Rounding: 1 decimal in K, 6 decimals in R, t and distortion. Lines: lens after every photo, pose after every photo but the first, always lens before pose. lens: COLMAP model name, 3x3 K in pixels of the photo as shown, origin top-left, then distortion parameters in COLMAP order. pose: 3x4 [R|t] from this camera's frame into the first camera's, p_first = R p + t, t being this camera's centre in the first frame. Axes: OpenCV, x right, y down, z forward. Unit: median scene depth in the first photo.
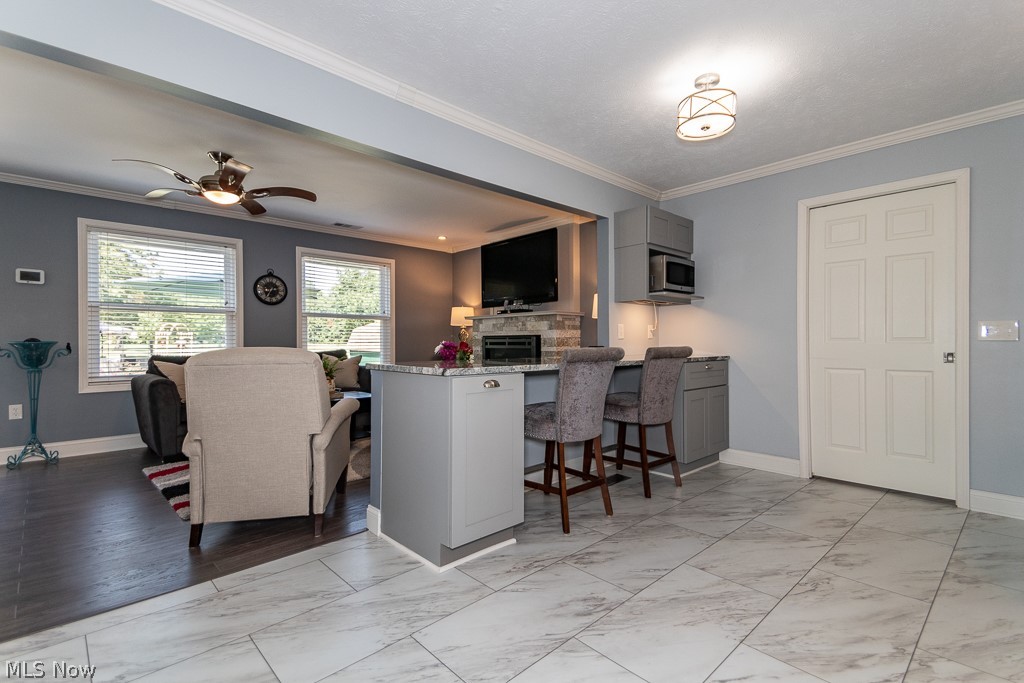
lens RADIAL K [[478.1, 0, 509.5], [0, 478.1, 340.9], [0, 0, 1]] dist [0.001225, -0.000473]
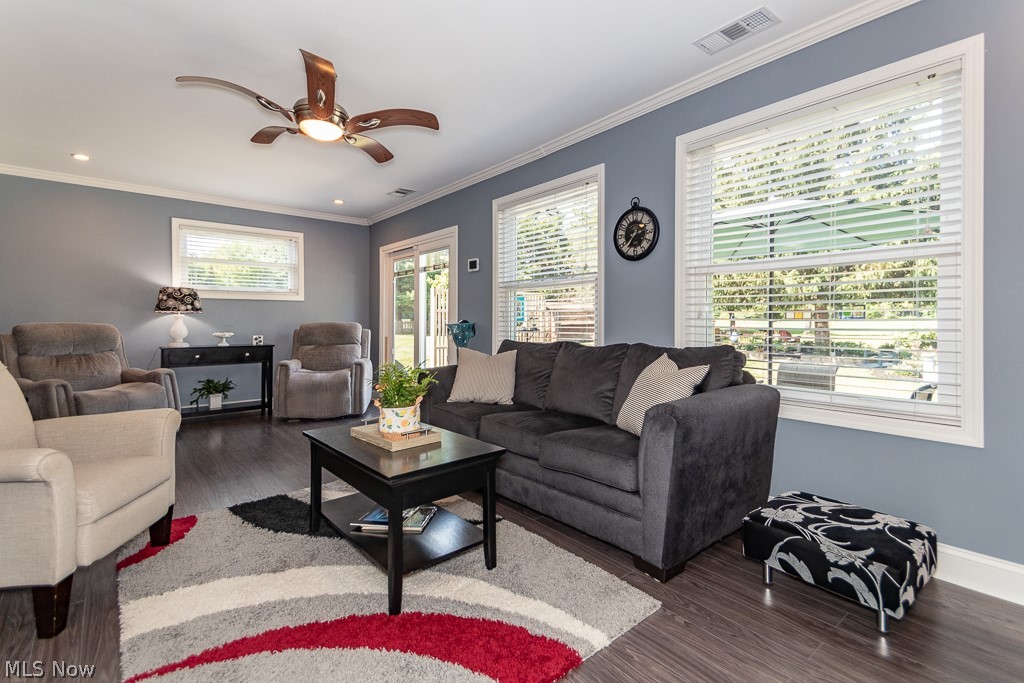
lens RADIAL K [[478.1, 0, 506.5], [0, 478.1, 330.7], [0, 0, 1]] dist [0.001225, -0.000473]
pose [[-0.086503, 0.024044, -0.995961, 0.108423], [0.003031, 0.999710, 0.023871, -0.006682], [0.996247, -0.000953, -0.086551, 1.121976]]
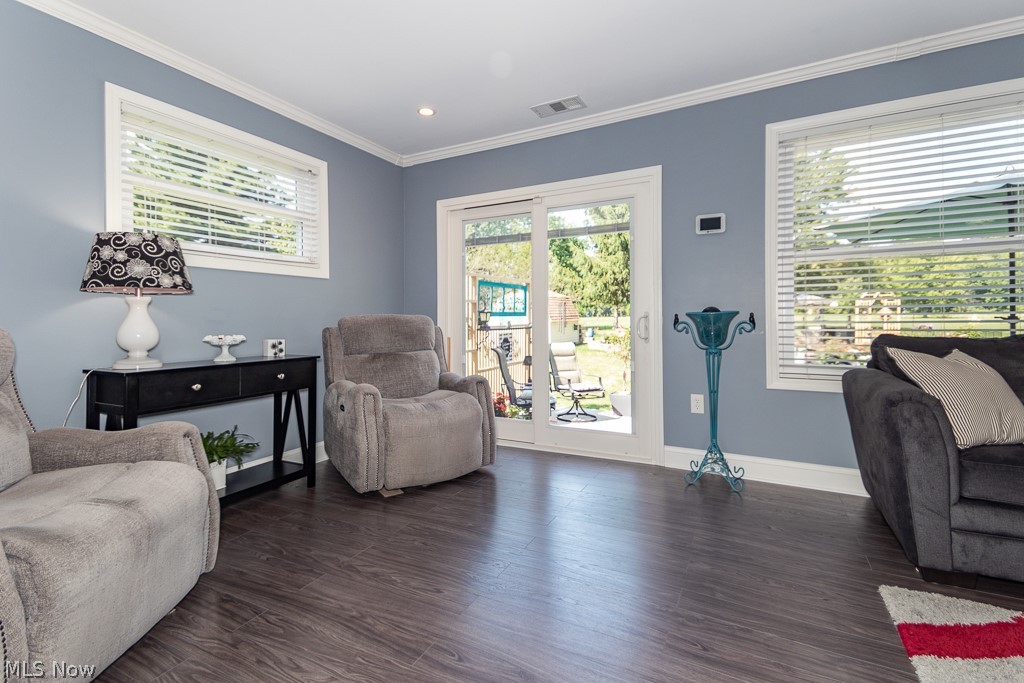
lens RADIAL K [[478.1, 0, 503.0], [0, 478.1, 315.6], [0, 0, 1]] dist [0.001225, -0.000473]
pose [[0.299101, 0.000458, -0.954221, -0.371393], [0.009602, 0.999948, 0.003490, 0.001586], [0.954173, -0.010207, 0.299081, 0.447586]]
